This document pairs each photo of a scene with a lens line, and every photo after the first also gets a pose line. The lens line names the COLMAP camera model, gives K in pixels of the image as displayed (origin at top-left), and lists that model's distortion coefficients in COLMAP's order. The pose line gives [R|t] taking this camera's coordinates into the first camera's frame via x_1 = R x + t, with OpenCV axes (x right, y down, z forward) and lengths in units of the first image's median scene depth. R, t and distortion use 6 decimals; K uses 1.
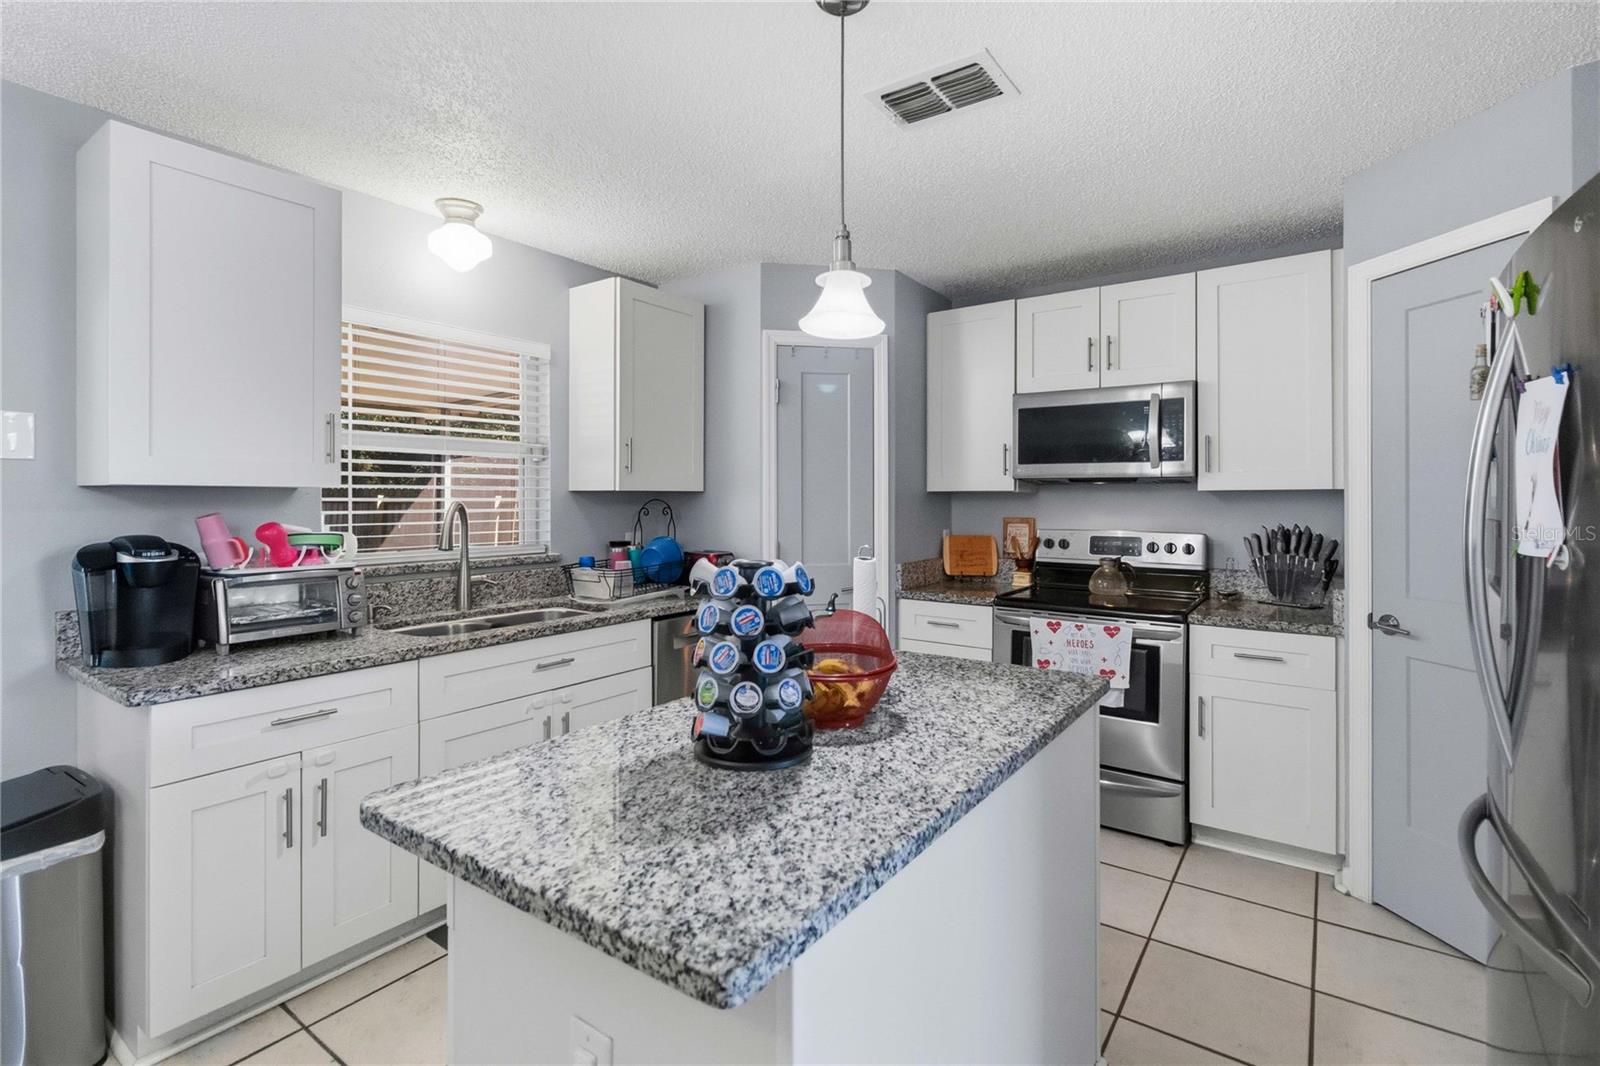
lens RADIAL K [[721.6, 0, 824.0], [0, 721.6, 498.6], [0, 0, 1]] dist [-0.000444, 0.000034]
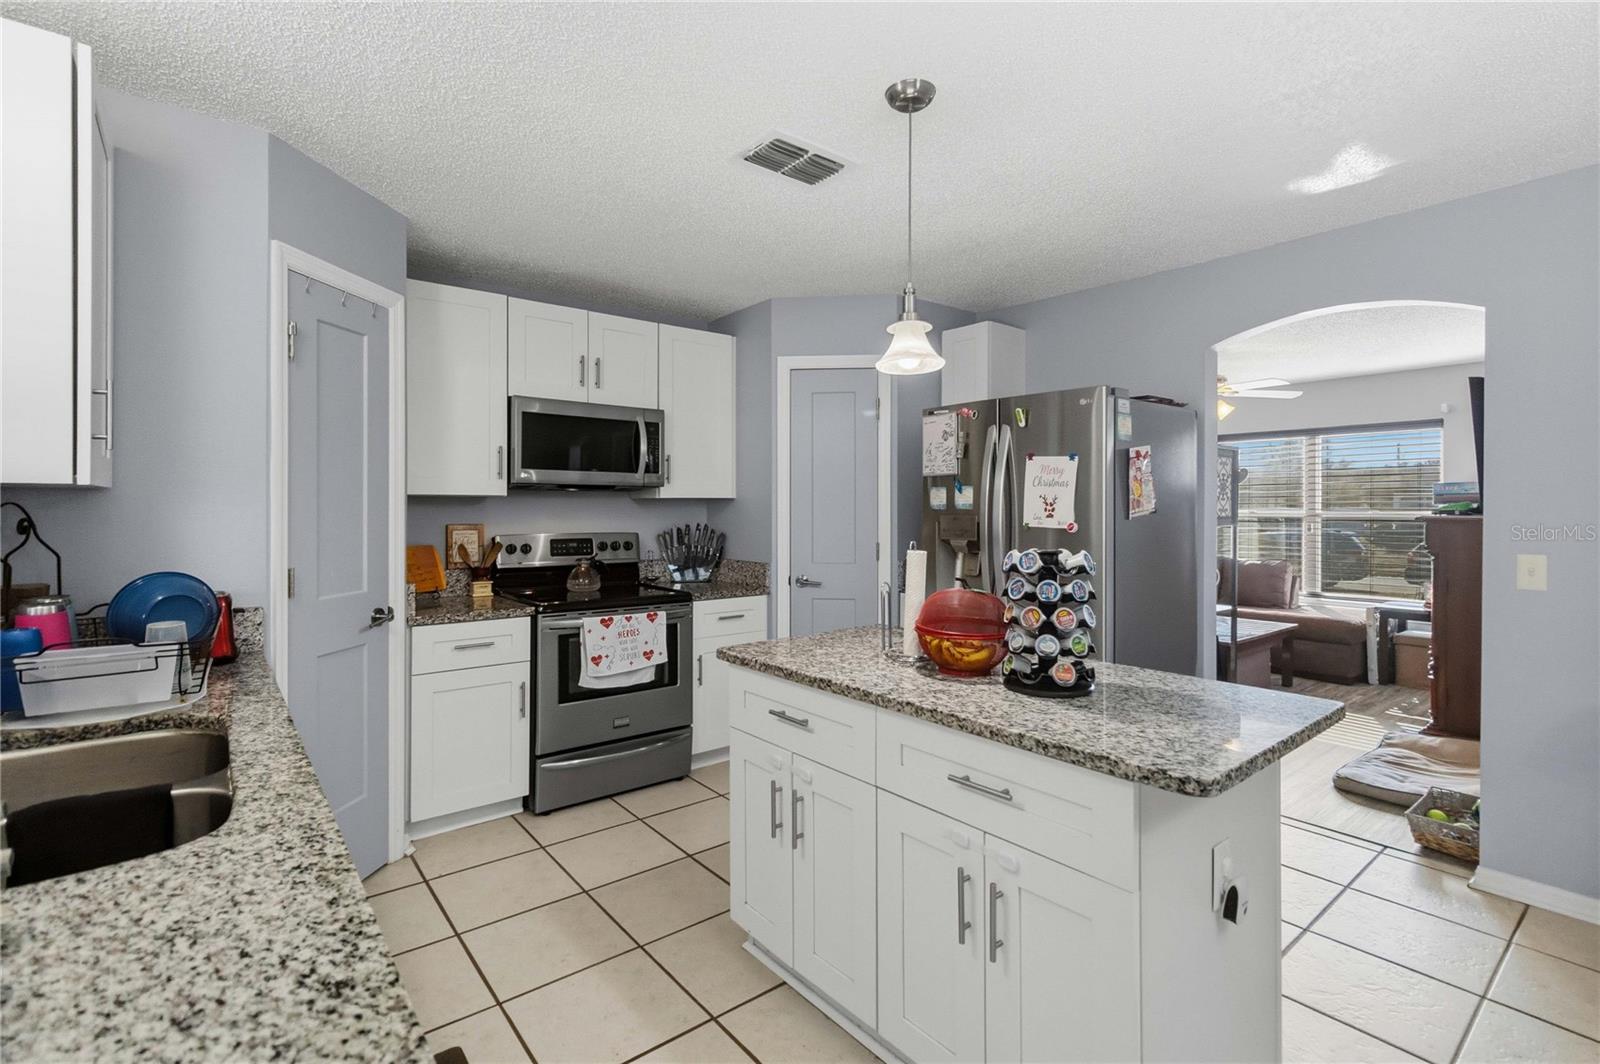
lens RADIAL K [[745.4, 0, 803.5], [0, 745.4, 505.4], [0, 0, 1]] dist [0.000294, 0.000242]
pose [[0.273726, 0.001484, 0.961807, -0.609826], [-0.003535, 0.999994, -0.000536, 0.001744], [-0.961801, -0.003253, 0.273730, 0.373998]]
